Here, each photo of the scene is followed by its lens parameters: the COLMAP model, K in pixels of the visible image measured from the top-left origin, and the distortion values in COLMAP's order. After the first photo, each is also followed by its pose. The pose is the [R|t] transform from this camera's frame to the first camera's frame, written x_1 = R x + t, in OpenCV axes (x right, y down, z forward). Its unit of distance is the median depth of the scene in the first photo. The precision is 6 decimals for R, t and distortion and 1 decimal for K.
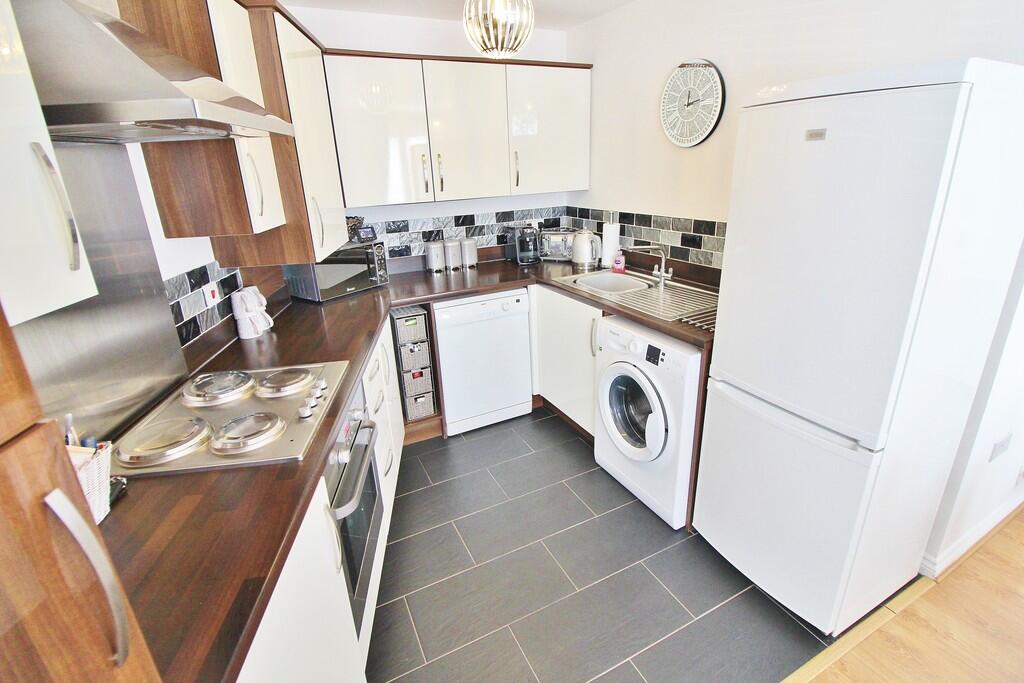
lens RADIAL K [[475.6, 0, 516.5], [0, 475.6, 330.0], [0, 0, 1]] dist [0.000868, -0.016049]
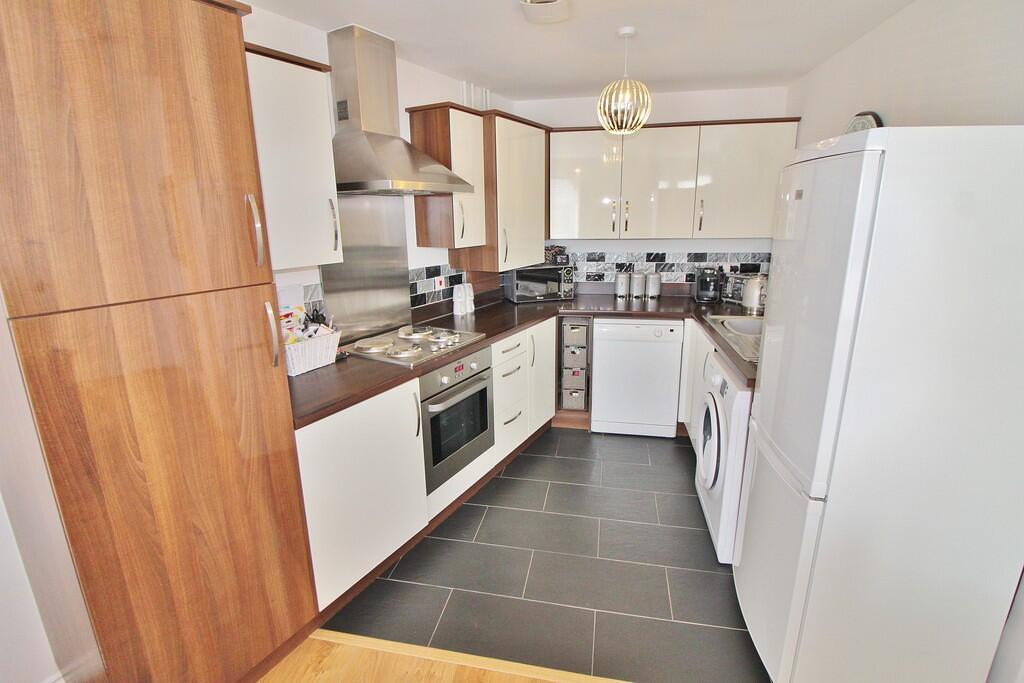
lens RADIAL K [[475.6, 0, 516.5], [0, 475.6, 330.0], [0, 0, 1]] dist [0.000868, -0.016049]
pose [[0.790817, 0.173590, -0.586920, 0.373293], [-0.218233, 0.975882, -0.005417, 0.023276], [0.571824, 0.132369, 0.809627, -0.112060]]
